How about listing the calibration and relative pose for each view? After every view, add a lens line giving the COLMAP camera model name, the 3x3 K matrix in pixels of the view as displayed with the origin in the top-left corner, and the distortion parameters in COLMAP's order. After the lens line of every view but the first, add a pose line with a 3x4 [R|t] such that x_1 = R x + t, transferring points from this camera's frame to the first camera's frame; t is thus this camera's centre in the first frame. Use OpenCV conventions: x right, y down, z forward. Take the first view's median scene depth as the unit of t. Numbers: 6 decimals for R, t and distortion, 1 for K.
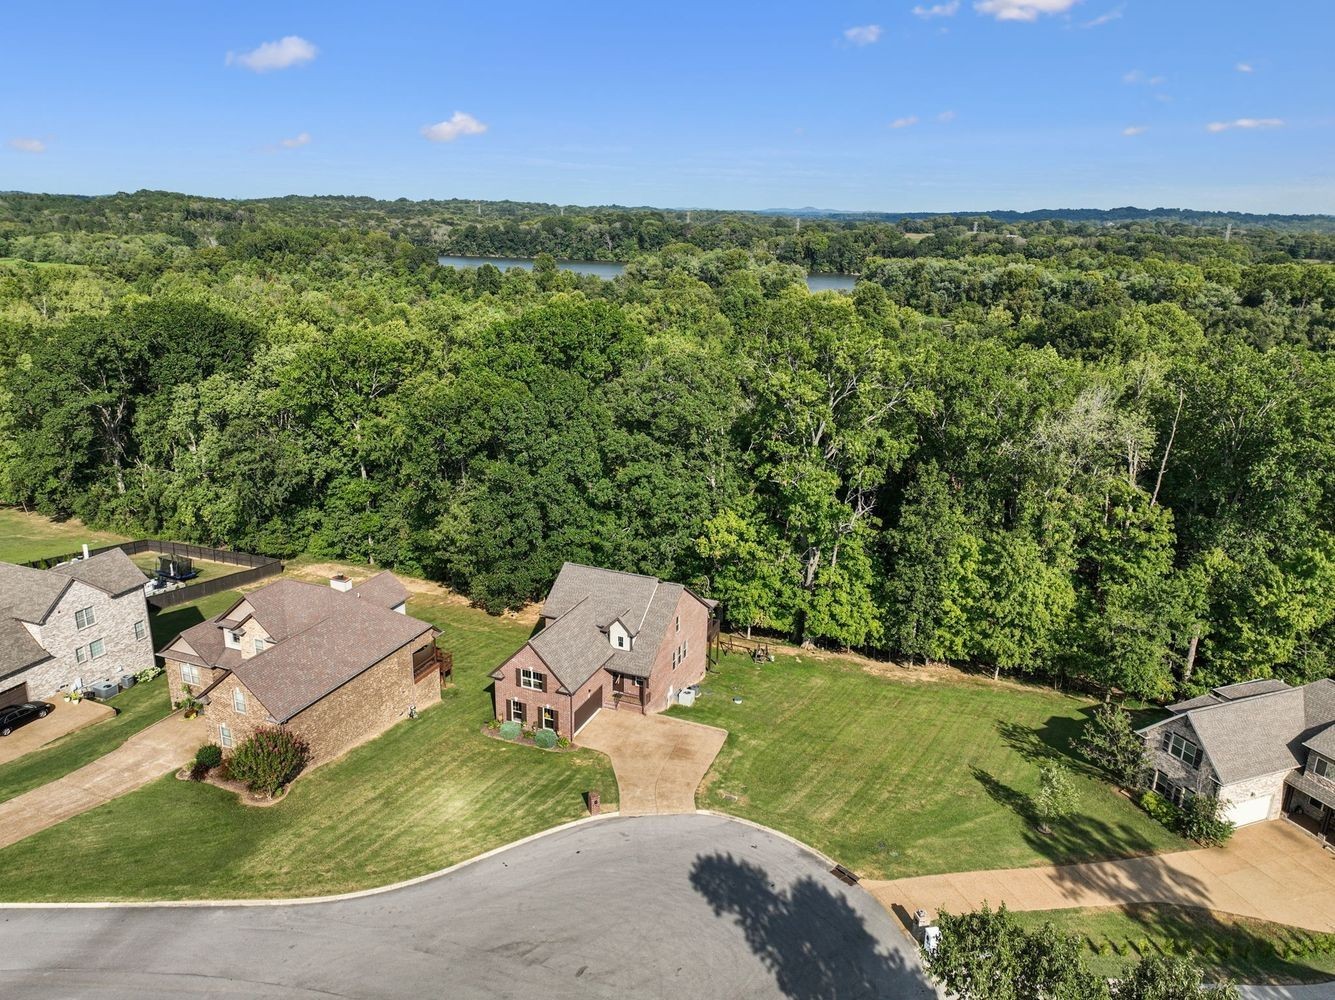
lens RADIAL K [[955.7, 0, 664.5], [0, 955.7, 491.8], [0, 0, 1]] dist [0.005154, 0.008789]
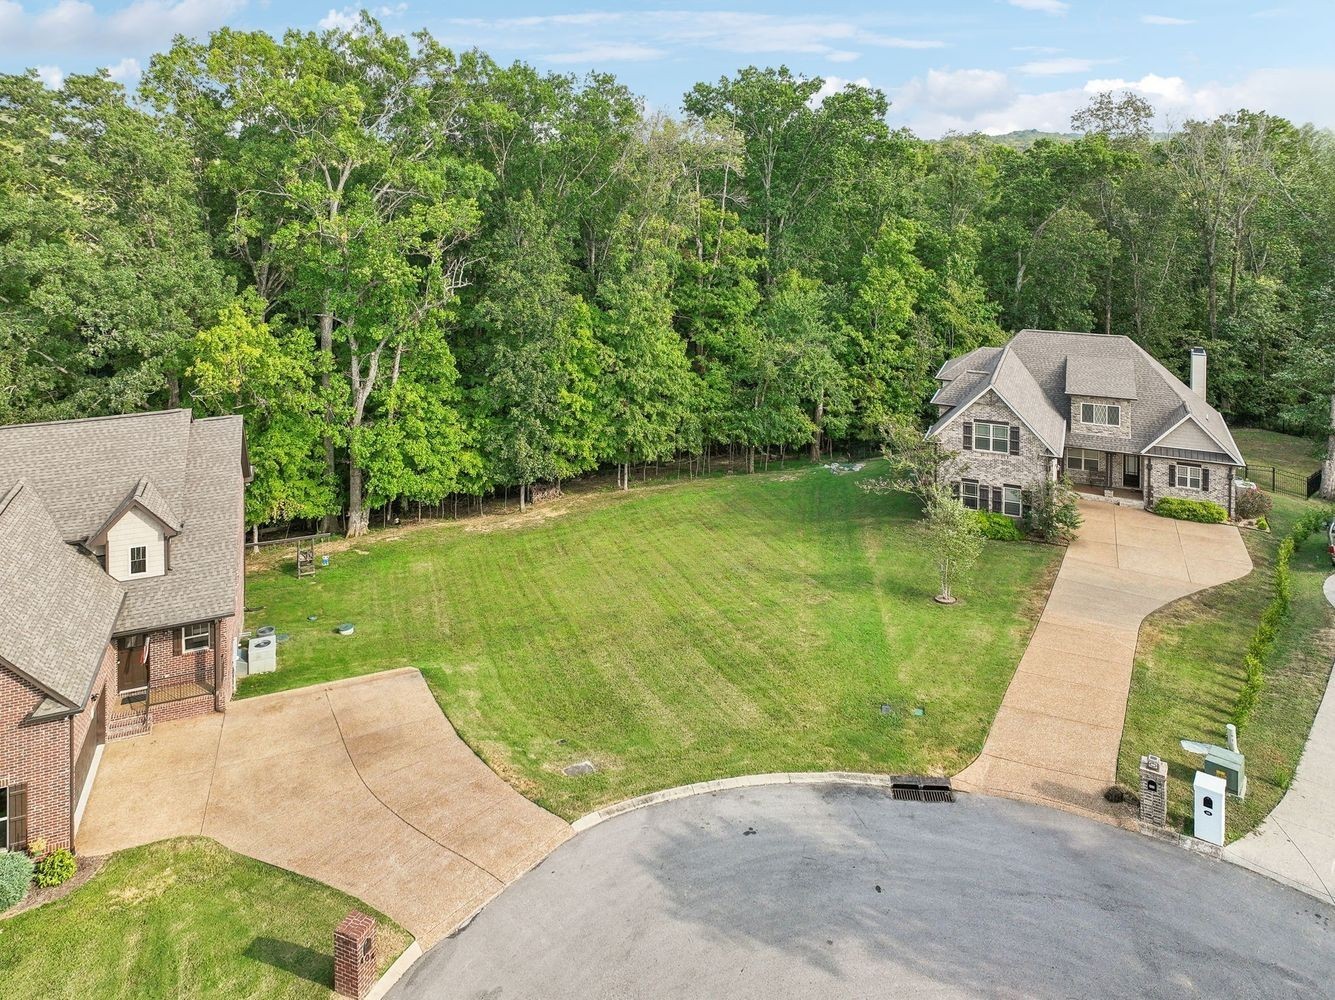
lens RADIAL K [[945.0, 0, 671.6], [0, 945.0, 134.0], [0, 0, 1]] dist [0.003076, 0.000165]
pose [[0.716454, -0.013052, 0.697512, -0.144007], [0.216284, 0.954718, -0.204293, 0.093076], [-0.663260, 0.297227, 0.686834, 0.398398]]
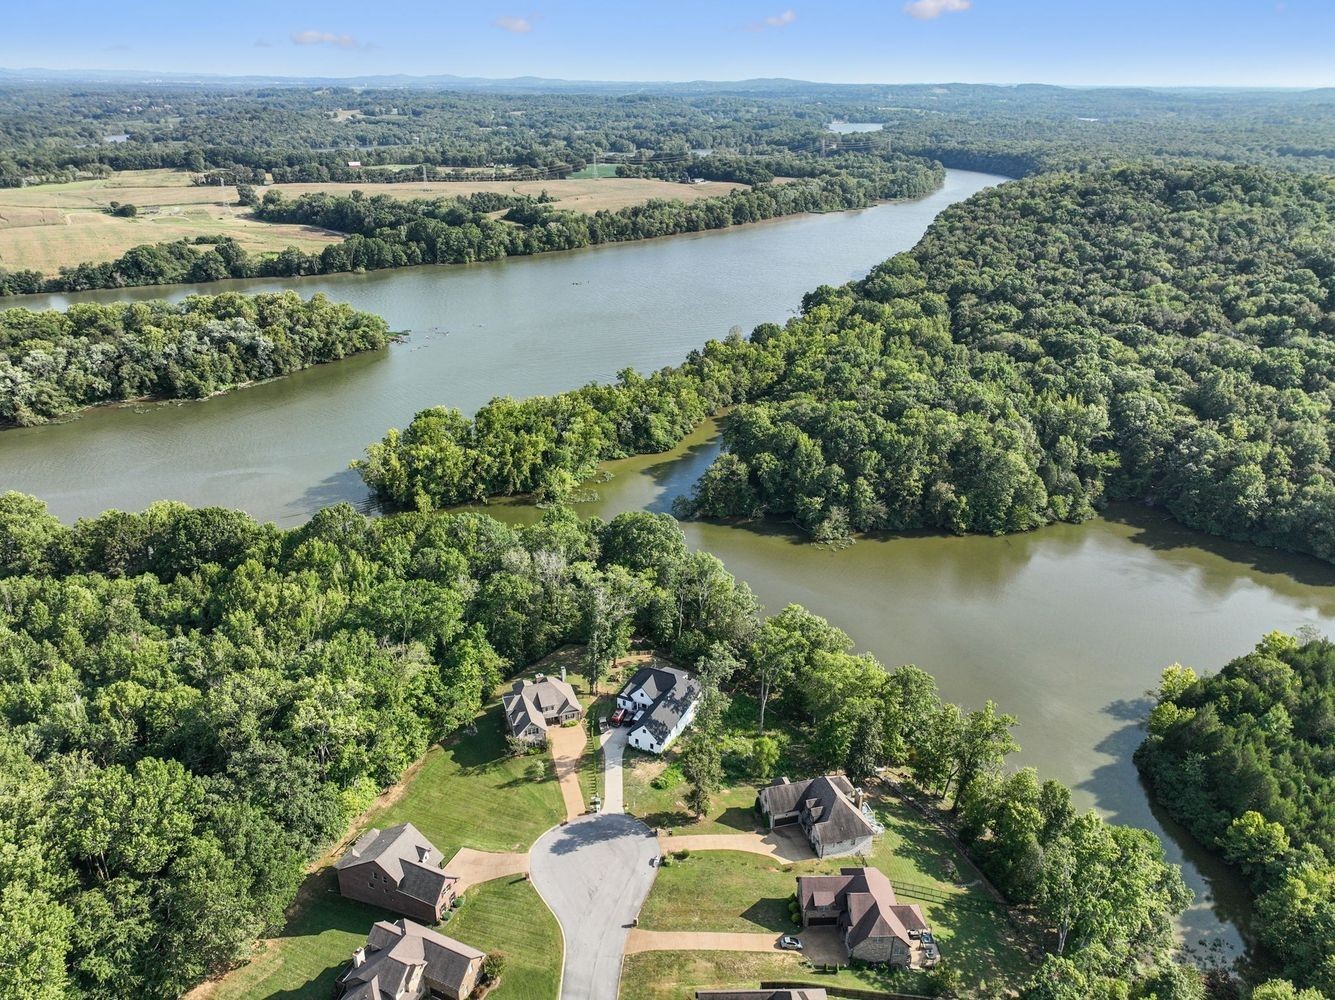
lens RADIAL K [[949.7, 0, 668.2], [0, 949.7, 494.7], [0, 0, 1]] dist [0.002607, 0.006550]
pose [[0.044842, -0.416882, 0.907854, -1.420623], [0.270838, 0.879806, 0.390625, -1.102132], [-0.961580, 0.228365, 0.152360, -0.072342]]
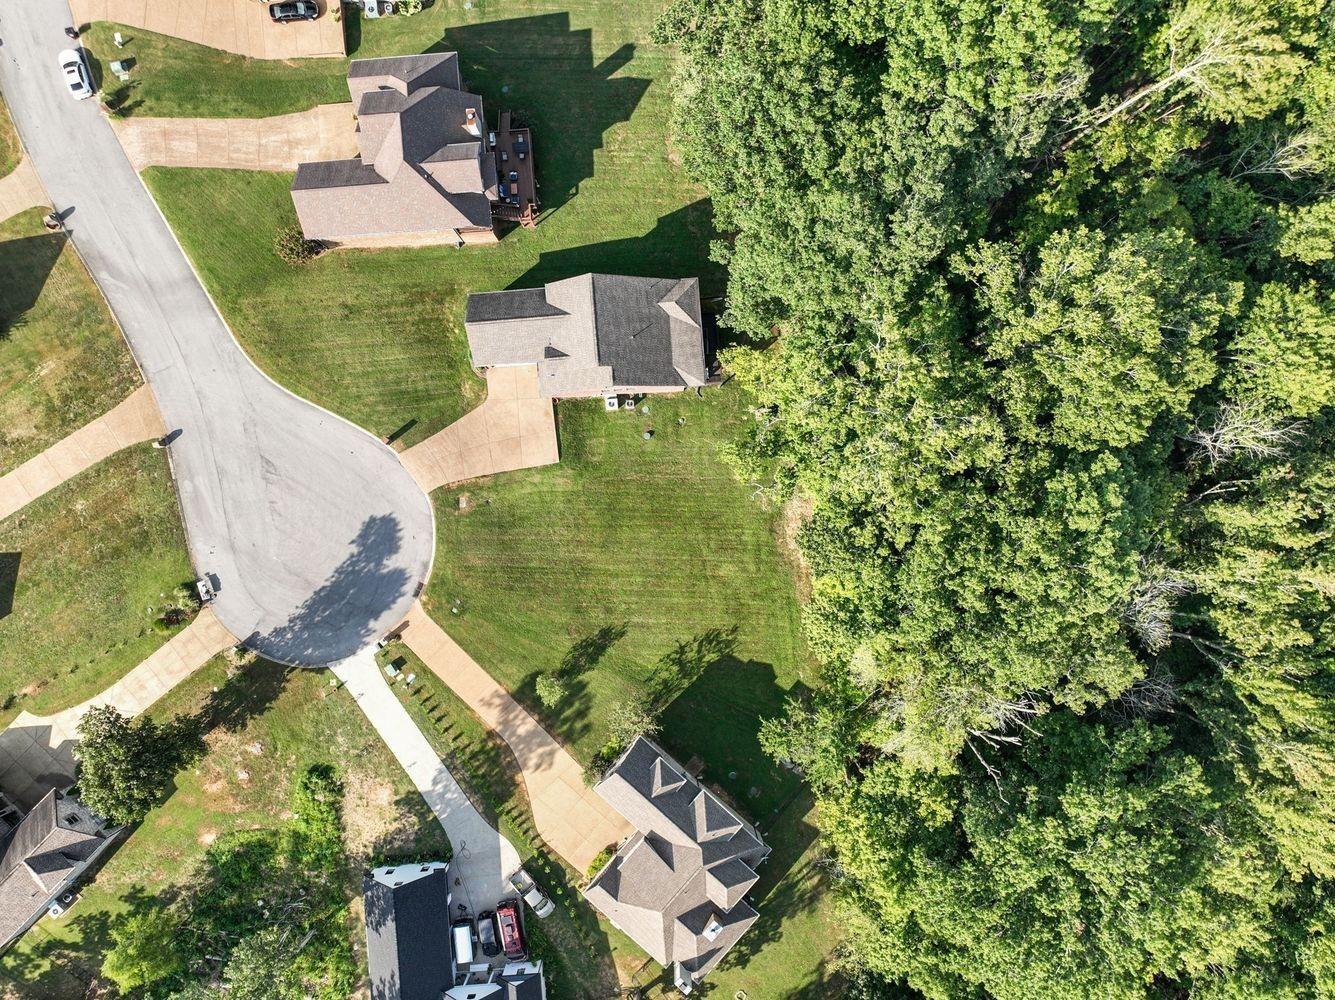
lens RADIAL K [[947.2, 0, 666.5], [0, 947.2, 501.6], [0, 0, 1]] dist [0.004818, 0.008831]
pose [[0.448893, 0.893515, -0.011216, 0.161603], [-0.241582, 0.133433, 0.961163, -0.856254], [0.860310, -0.428750, 0.275754, 0.598107]]
